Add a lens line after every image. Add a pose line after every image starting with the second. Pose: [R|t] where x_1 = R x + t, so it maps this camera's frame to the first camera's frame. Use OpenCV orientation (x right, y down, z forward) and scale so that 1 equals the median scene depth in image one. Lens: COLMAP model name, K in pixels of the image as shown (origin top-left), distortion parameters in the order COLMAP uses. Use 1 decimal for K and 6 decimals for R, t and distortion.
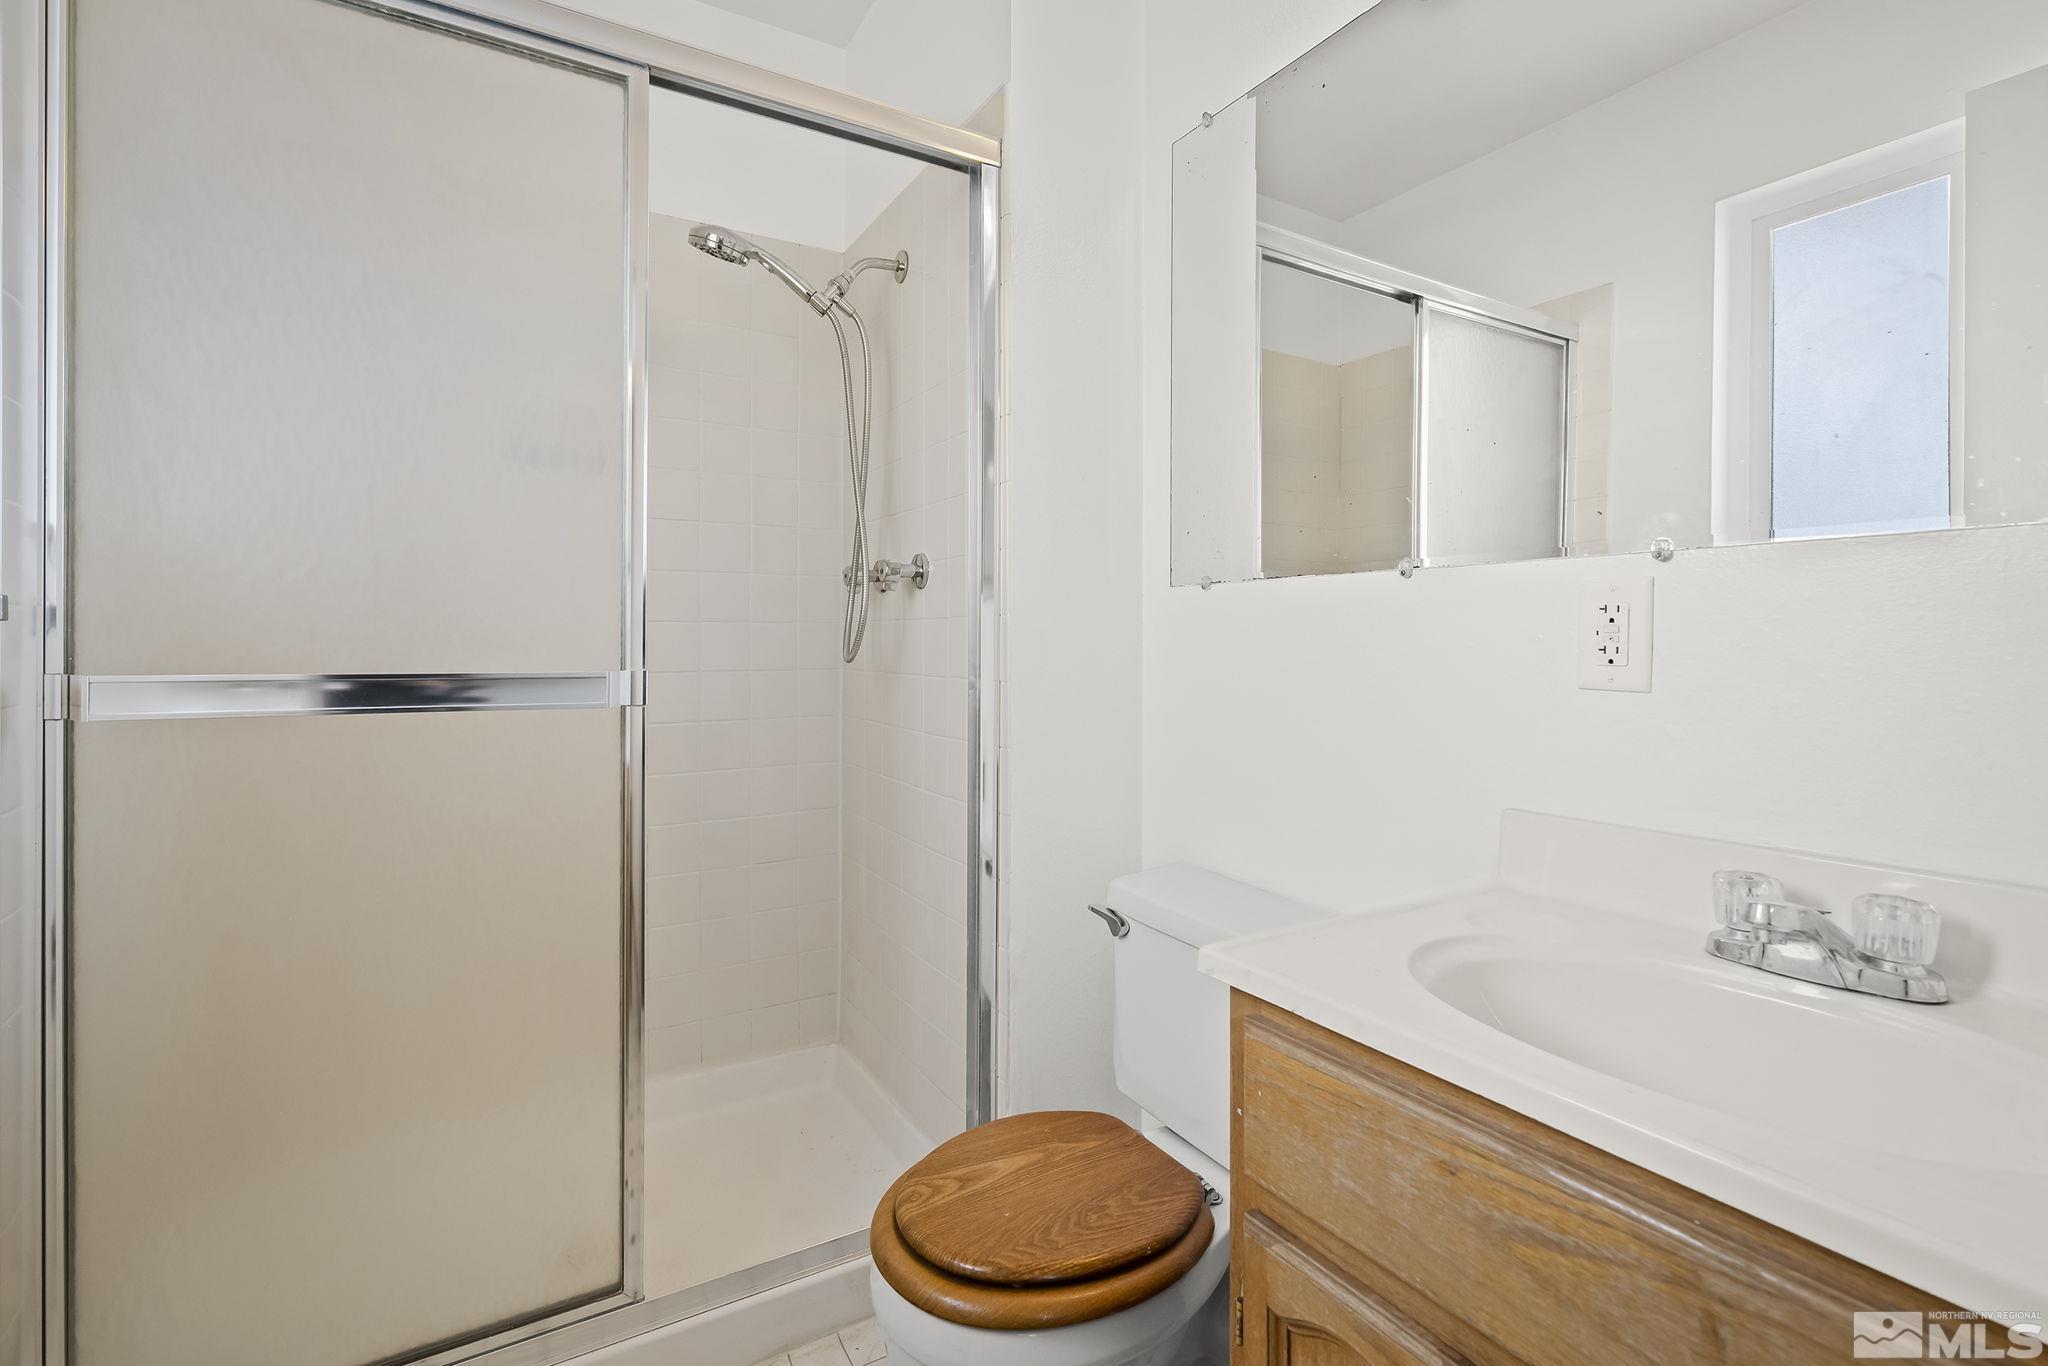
lens RADIAL K [[912.3, 0, 1024.0], [0, 912.3, 683.0], [0, 0, 1]] dist [-0.003187, -0.000465]
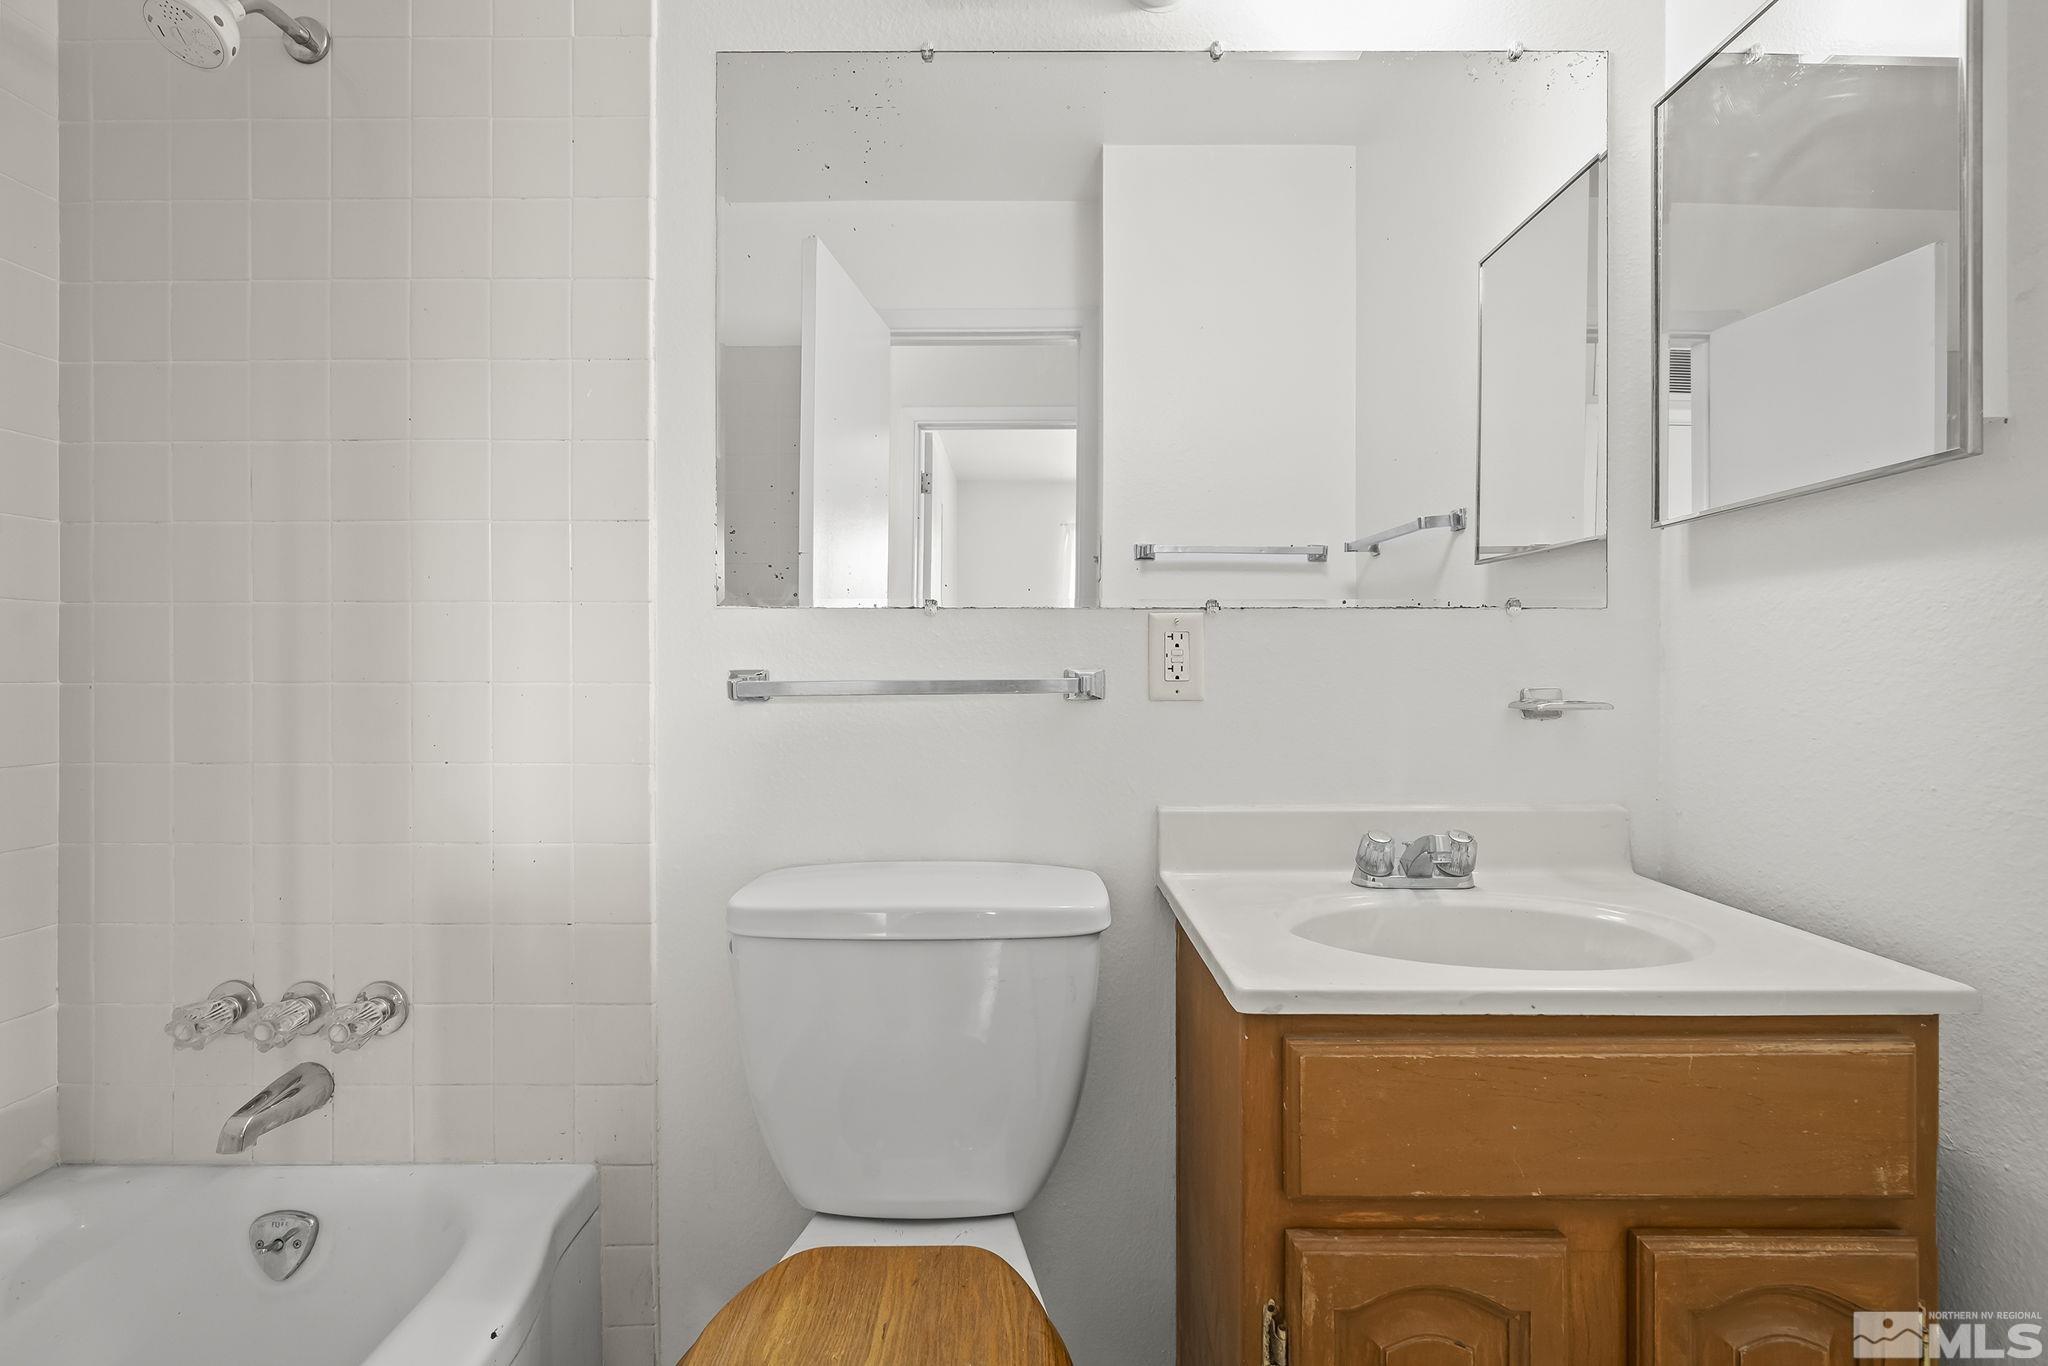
lens RADIAL K [[912.3, 0, 1024.0], [0, 912.3, 683.0], [0, 0, 1]] dist [-0.003187, -0.000465]
pose [[0.505018, -0.005101, 0.863094, -0.561497], [0.021959, 0.999735, -0.006939, -0.012201], [-0.862830, 0.022457, 0.504996, 0.542672]]
